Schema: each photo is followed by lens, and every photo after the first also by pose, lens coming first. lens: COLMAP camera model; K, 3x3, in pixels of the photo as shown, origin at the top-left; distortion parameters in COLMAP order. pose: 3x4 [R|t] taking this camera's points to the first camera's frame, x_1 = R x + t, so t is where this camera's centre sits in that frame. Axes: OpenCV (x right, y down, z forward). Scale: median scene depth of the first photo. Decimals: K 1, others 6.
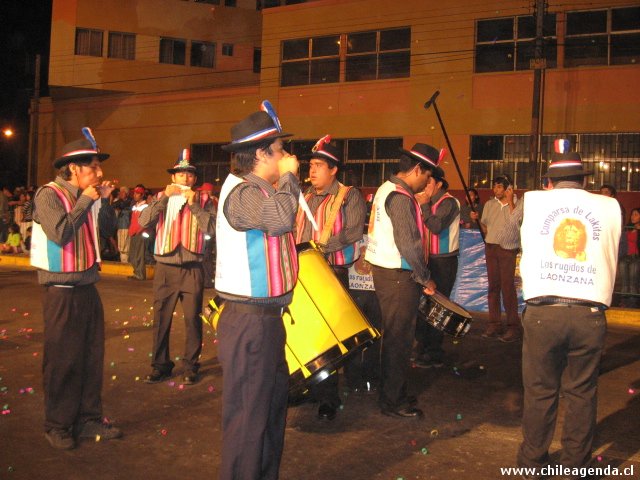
lens RADIAL K [[662.5, 0, 324.1], [0, 662.5, 241.5], [0, 0, 1]] dist [-0.111933, 0.000000]
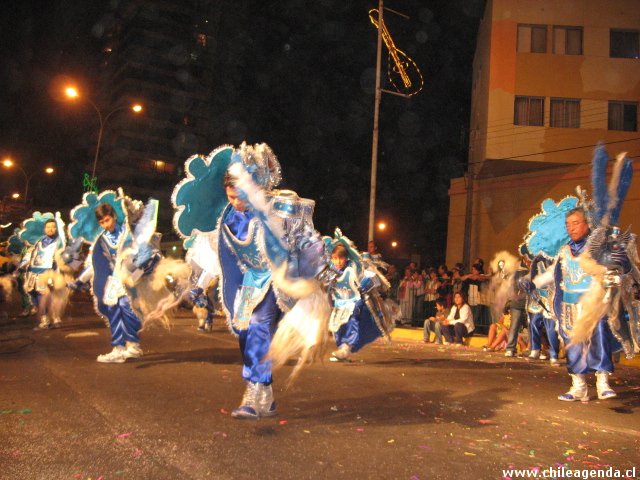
lens RADIAL K [[662.5, 0, 320.2], [0, 662.5, 239.2], [0, 0, 1]] dist [-0.111933, 0.000000]
pose [[0.875919, -0.010288, -0.482349, -0.181405], [-0.064326, 0.988356, -0.137893, 0.013093], [0.478151, 0.151811, 0.865058, 0.099214]]
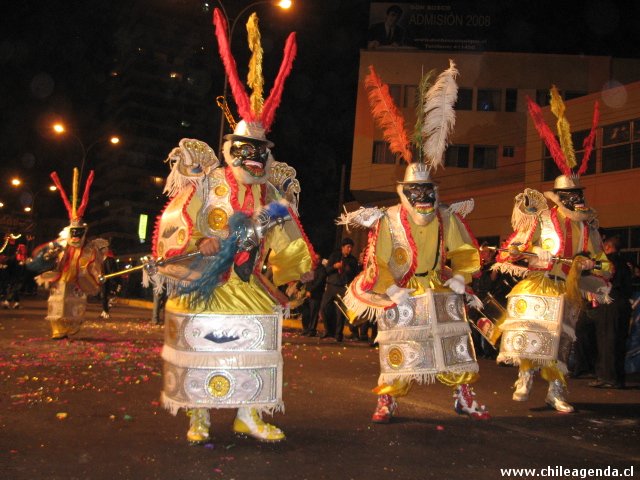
lens RADIAL K [[662.5, 0, 323.5], [0, 662.5, 240.4], [0, 0, 1]] dist [-0.111933, 0.000000]
pose [[0.861073, -0.016115, -0.508226, 0.144740], [-0.069011, 0.986546, -0.148206, 0.032545], [0.503777, 0.162689, 0.848376, -0.042025]]
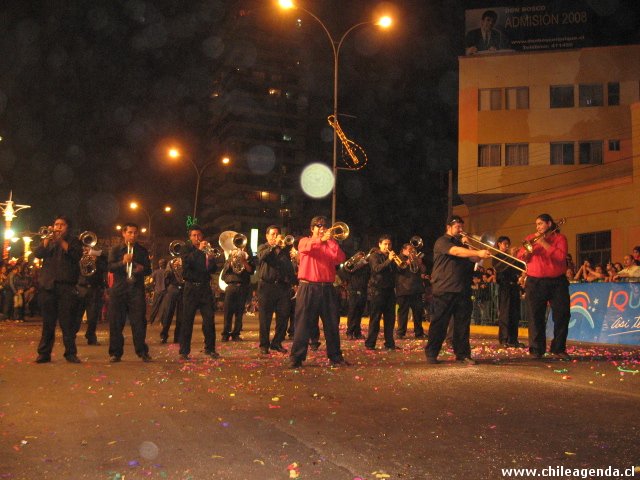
lens RADIAL K [[662.5, 0, 323.5], [0, 662.5, 237.1], [0, 0, 1]] dist [-0.111933, 0.000000]
pose [[0.770095, -0.071739, -0.633883, 0.156894], [-0.033239, 0.987795, -0.152175, 0.035142], [0.637063, 0.138259, 0.758311, -0.093019]]
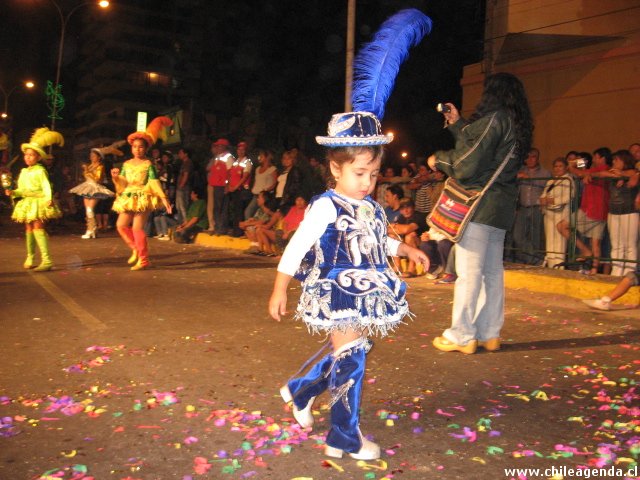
lens RADIAL K [[662.5, 0, 322.8], [0, 662.5, 239.4], [0, 0, 1]] dist [-0.111933, 0.000000]
pose [[0.867745, 0.031198, -0.496030, -0.233055], [-0.042078, 0.999056, -0.010774, 0.005437], [0.495225, 0.030221, 0.868239, 0.266202]]
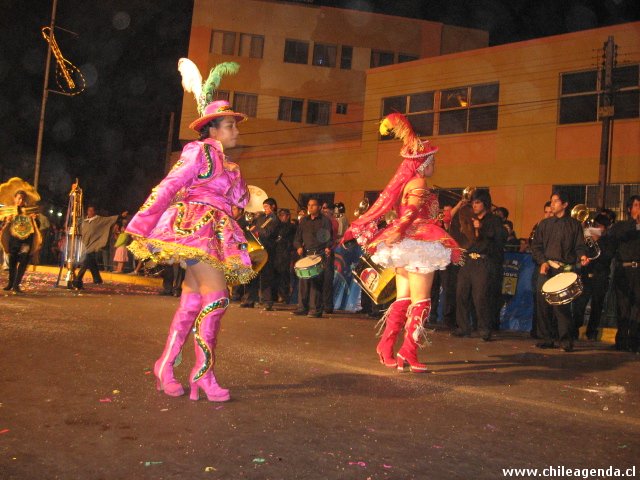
lens RADIAL K [[662.5, 0, 324.2], [0, 662.5, 237.8], [0, 0, 1]] dist [-0.111933, 0.000000]
pose [[0.972179, 0.029320, -0.232399, 0.089154], [-0.053849, 0.993538, -0.099916, 0.029772], [0.227967, 0.109650, 0.967475, -0.034623]]
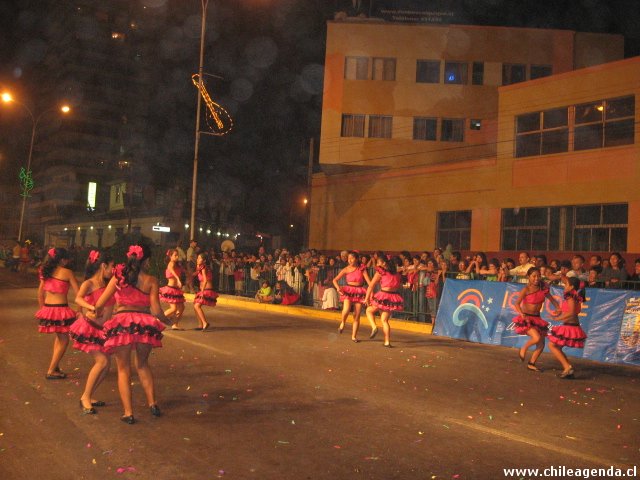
lens RADIAL K [[662.5, 0, 322.5], [0, 662.5, 238.7], [0, 0, 1]] dist [-0.111933, 0.000000]
pose [[0.902394, -0.002636, -0.430904, 0.099631], [-0.040859, 0.994952, -0.091653, 0.006389], [0.428970, 0.100313, 0.897731, -0.074037]]
